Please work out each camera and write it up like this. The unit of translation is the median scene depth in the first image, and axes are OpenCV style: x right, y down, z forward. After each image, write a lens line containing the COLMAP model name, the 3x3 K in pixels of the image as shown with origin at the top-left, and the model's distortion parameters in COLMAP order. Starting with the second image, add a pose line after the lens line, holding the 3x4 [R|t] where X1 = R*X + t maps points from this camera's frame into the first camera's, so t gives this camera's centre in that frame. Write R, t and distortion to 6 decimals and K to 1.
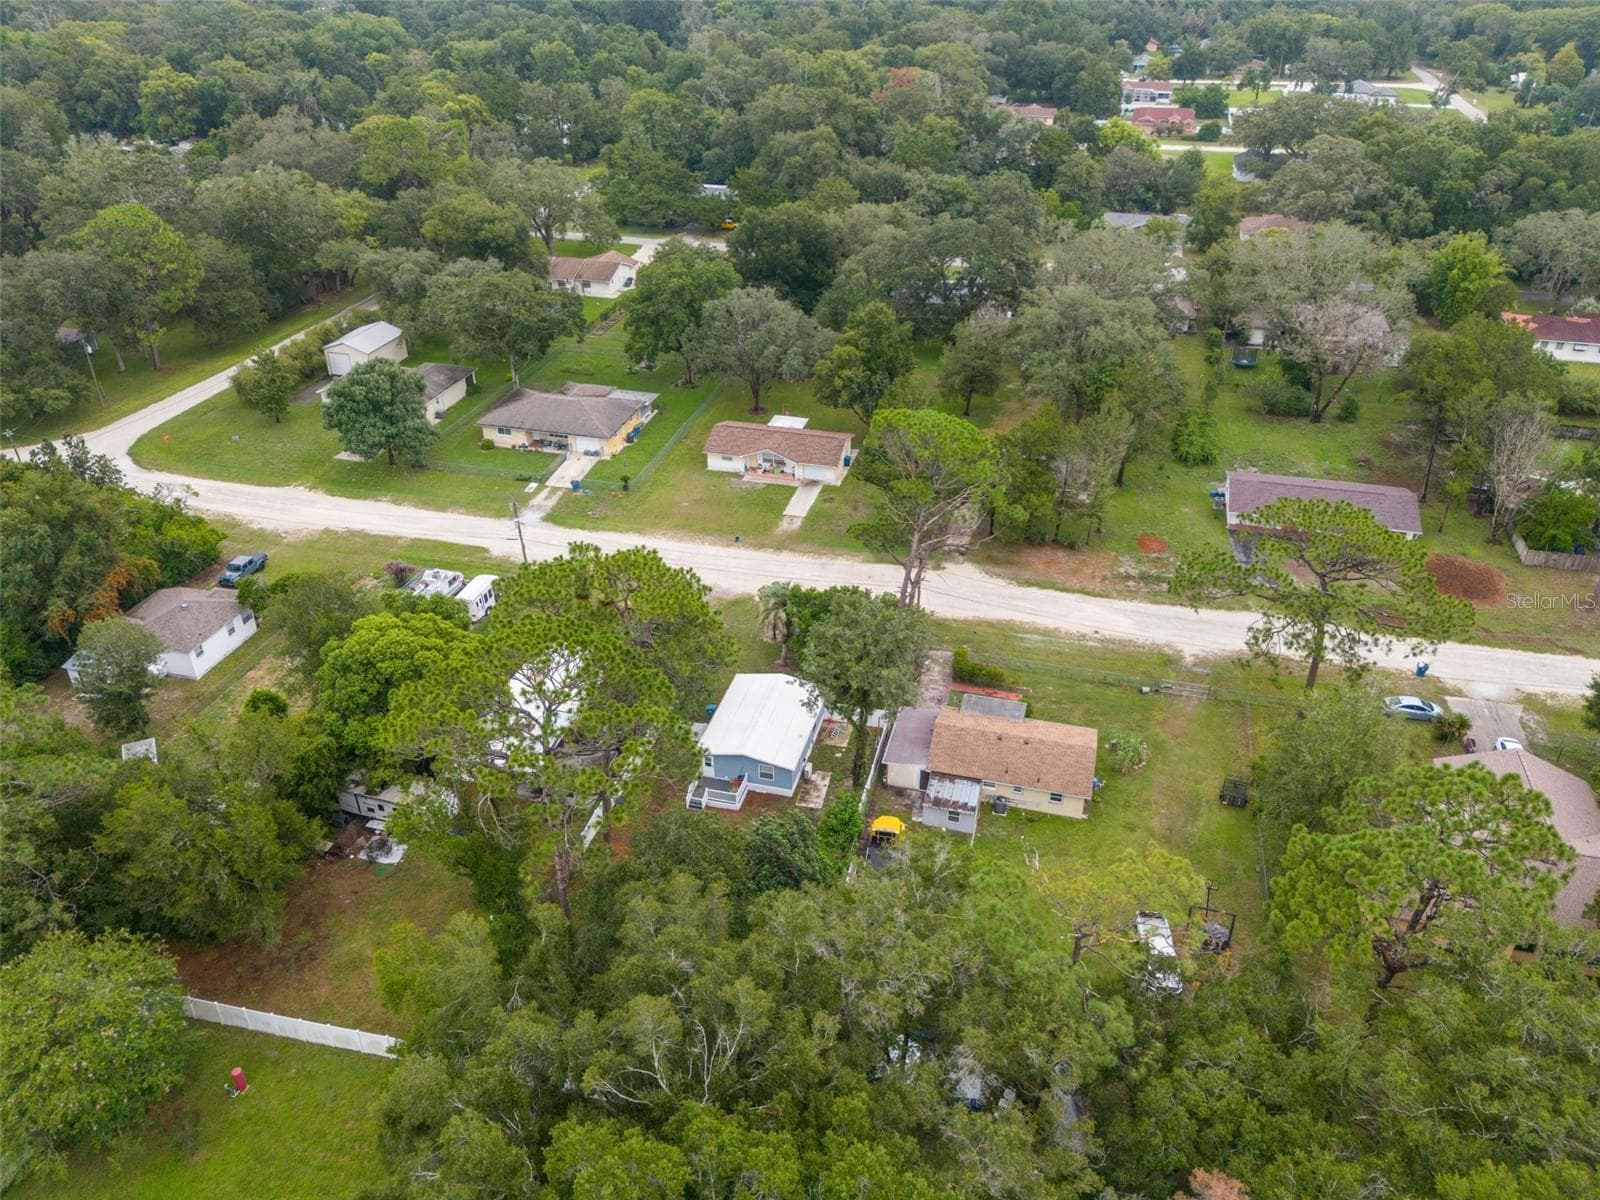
lens RADIAL K [[1209.9, 0, 809.0], [0, 1209.9, 599.8], [0, 0, 1]] dist [0.078938, -0.071385]
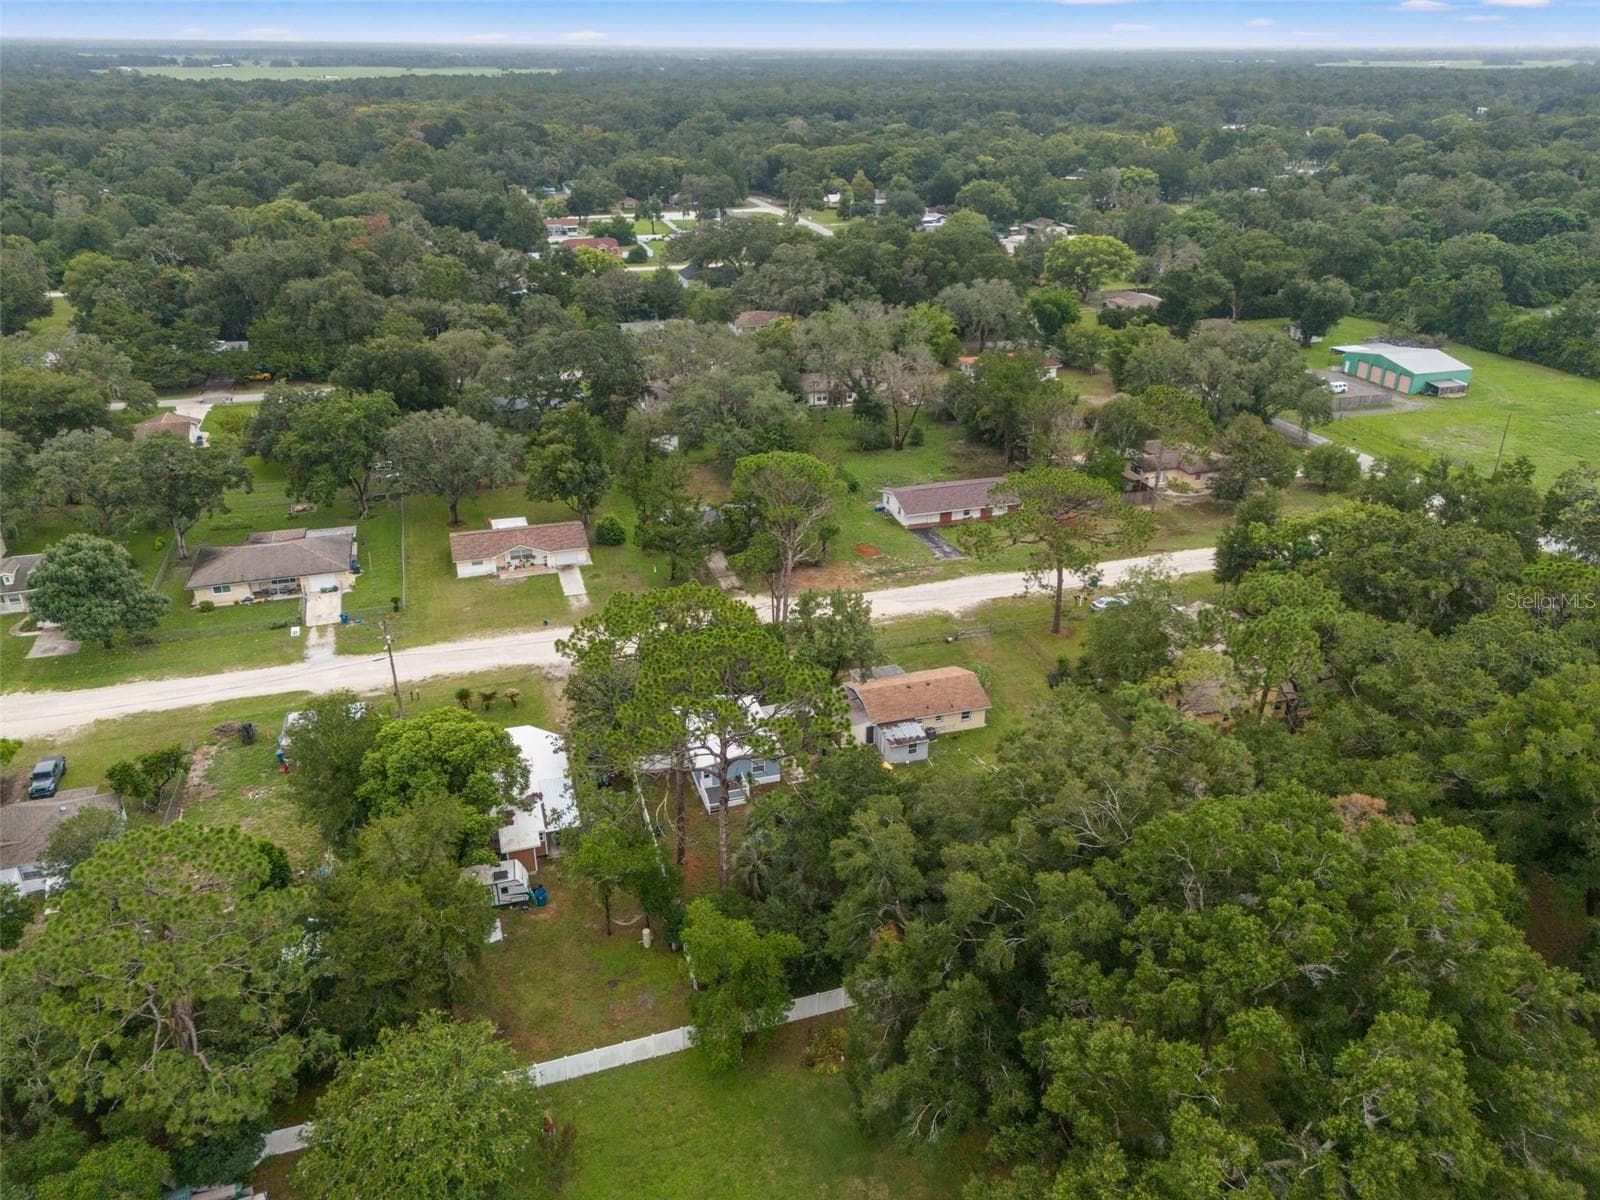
lens RADIAL K [[1209.9, 0, 809.0], [0, 1209.9, 599.8], [0, 0, 1]] dist [0.078938, -0.071385]
pose [[0.846122, -0.220386, 0.485292, -0.332505], [0.270264, 0.962177, -0.034260, 0.026390], [-0.459386, 0.160145, 0.873681, -0.045188]]
